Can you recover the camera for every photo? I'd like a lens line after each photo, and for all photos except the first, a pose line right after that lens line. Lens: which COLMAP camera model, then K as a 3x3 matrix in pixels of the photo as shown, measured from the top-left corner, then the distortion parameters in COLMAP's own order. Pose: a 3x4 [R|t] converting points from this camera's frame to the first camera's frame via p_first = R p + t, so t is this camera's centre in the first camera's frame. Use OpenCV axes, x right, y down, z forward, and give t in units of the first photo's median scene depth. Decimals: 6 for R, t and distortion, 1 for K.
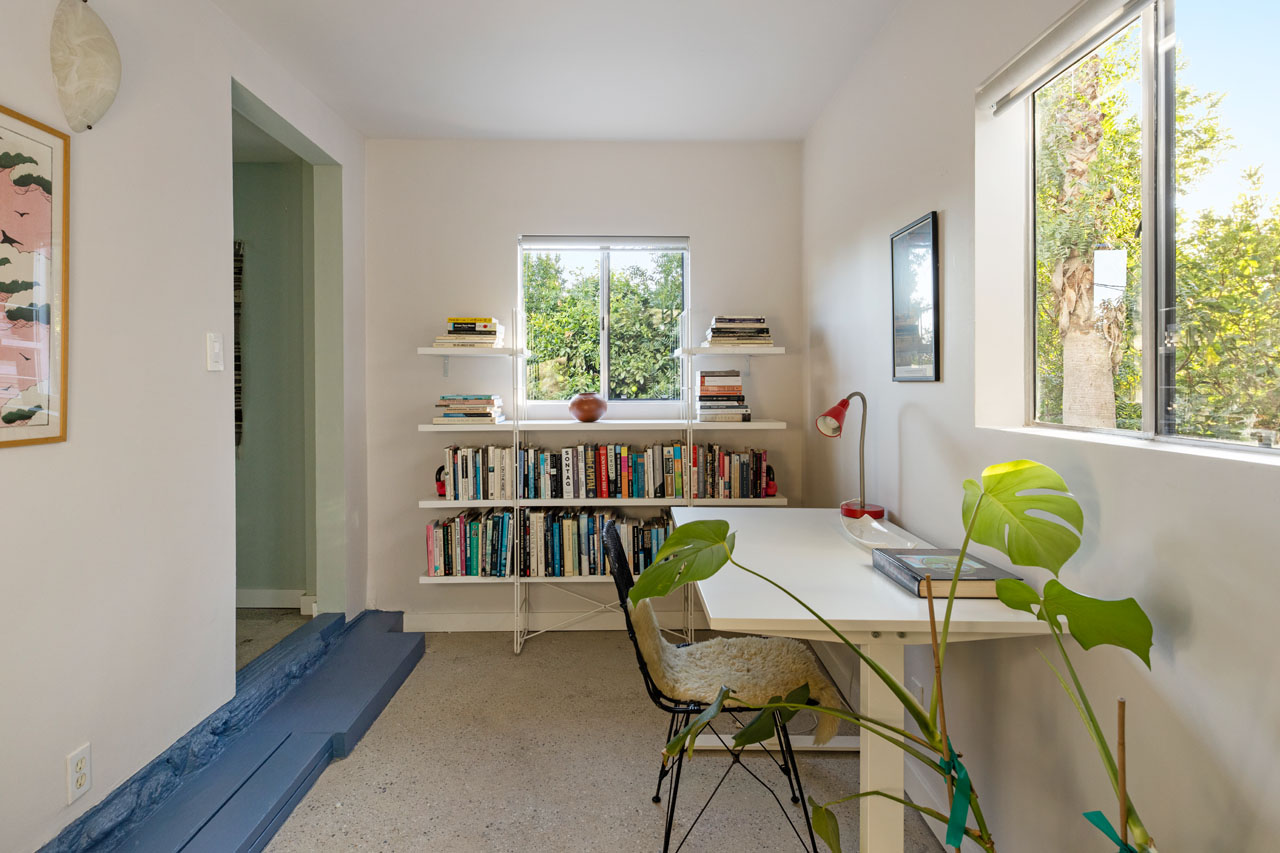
lens RADIAL K [[684.3, 0, 616.8], [0, 684.3, 387.1], [0, 0, 1]] dist [0.001056, 0.000021]
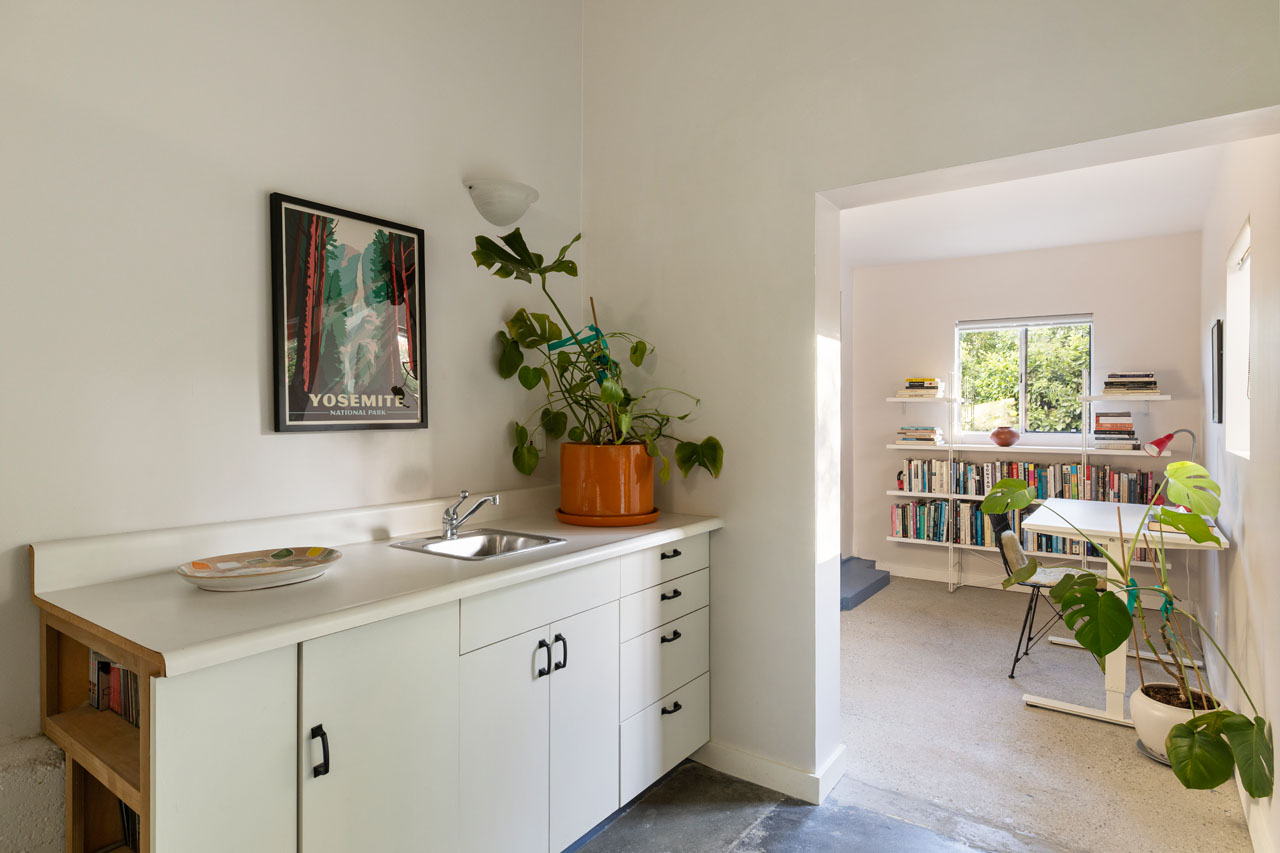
lens RADIAL K [[710.0, 0, 607.9], [0, 710.0, 411.8], [0, 0, 1]] dist [0.001395, 0.000348]
pose [[0.802741, 0.004356, -0.596312, 0.190436], [-0.009126, 0.999946, -0.004981, -0.009006], [0.596258, 0.009440, 0.802738, -0.771138]]
